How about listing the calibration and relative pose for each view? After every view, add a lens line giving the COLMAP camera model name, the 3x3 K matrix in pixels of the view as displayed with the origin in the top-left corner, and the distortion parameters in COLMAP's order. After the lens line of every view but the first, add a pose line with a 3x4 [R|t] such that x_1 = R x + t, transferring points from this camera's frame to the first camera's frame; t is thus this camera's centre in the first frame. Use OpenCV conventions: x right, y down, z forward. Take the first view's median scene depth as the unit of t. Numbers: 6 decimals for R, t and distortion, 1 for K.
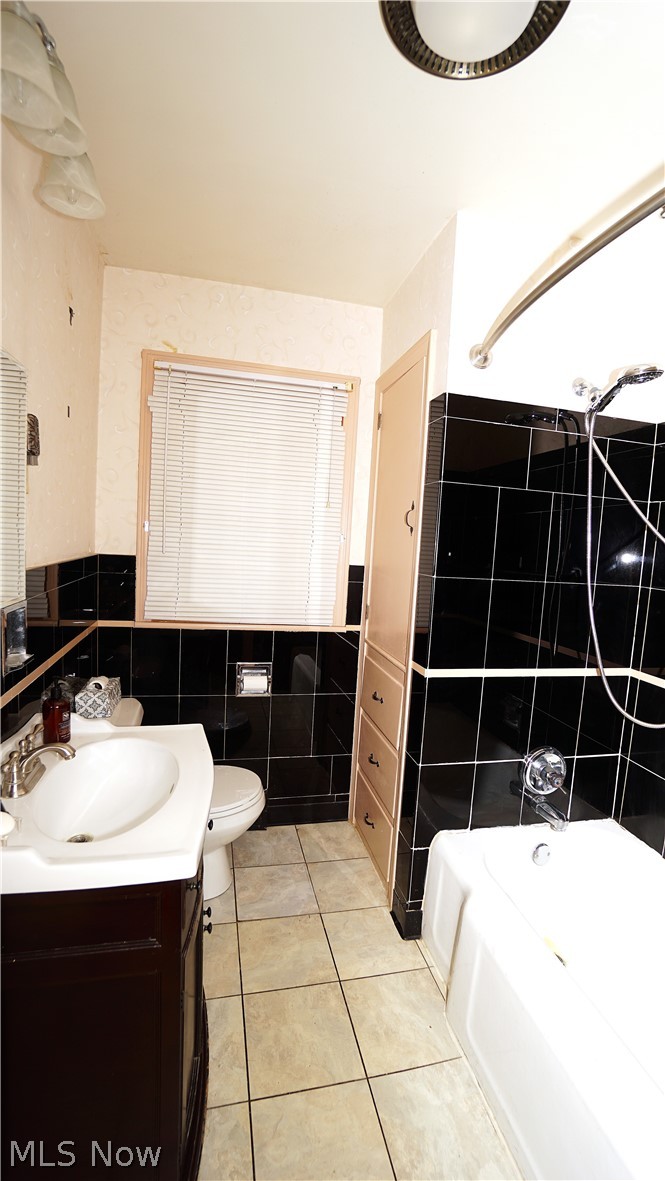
lens RADIAL K [[520.3, 0, 332.5], [0, 520.3, 590.5], [0, 0, 1]] dist [-0.047697, 0.000224]
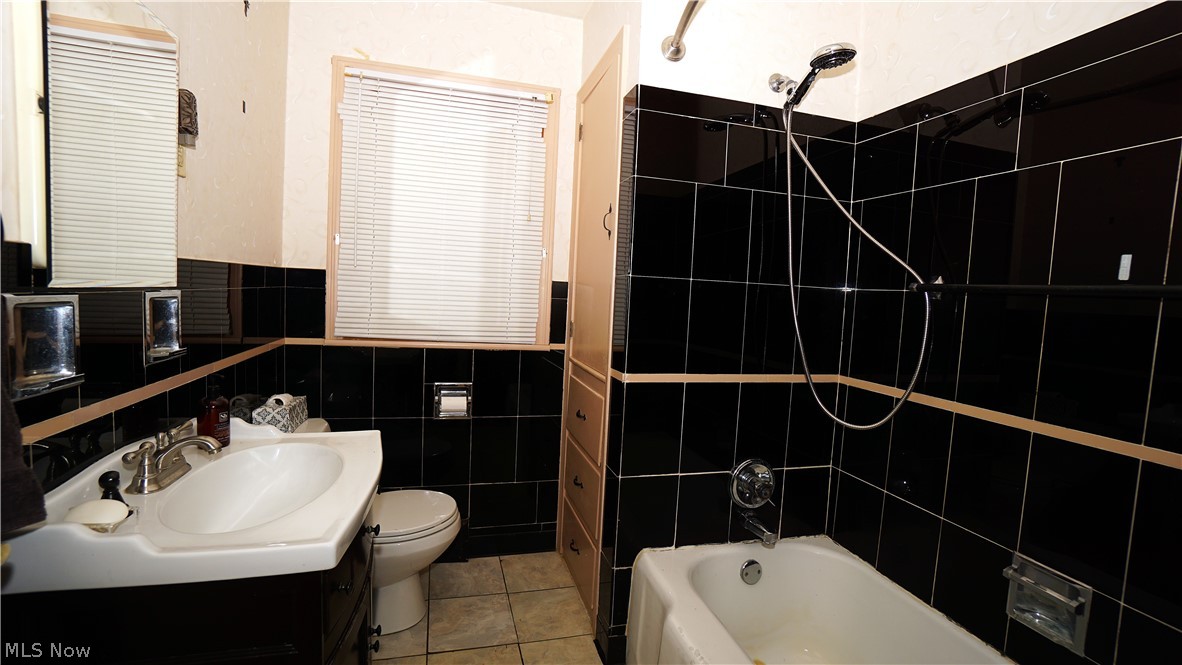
lens RADIAL K [[518.9, 0, 583.5], [0, 518.9, 332.8], [0, 0, 1]] dist [-0.060819, 0.020676]
pose [[0.999359, -0.012132, 0.033685, 0.069307], [0.013203, 0.999409, -0.031749, 0.096110], [-0.033280, 0.032173, 0.998928, 0.050489]]
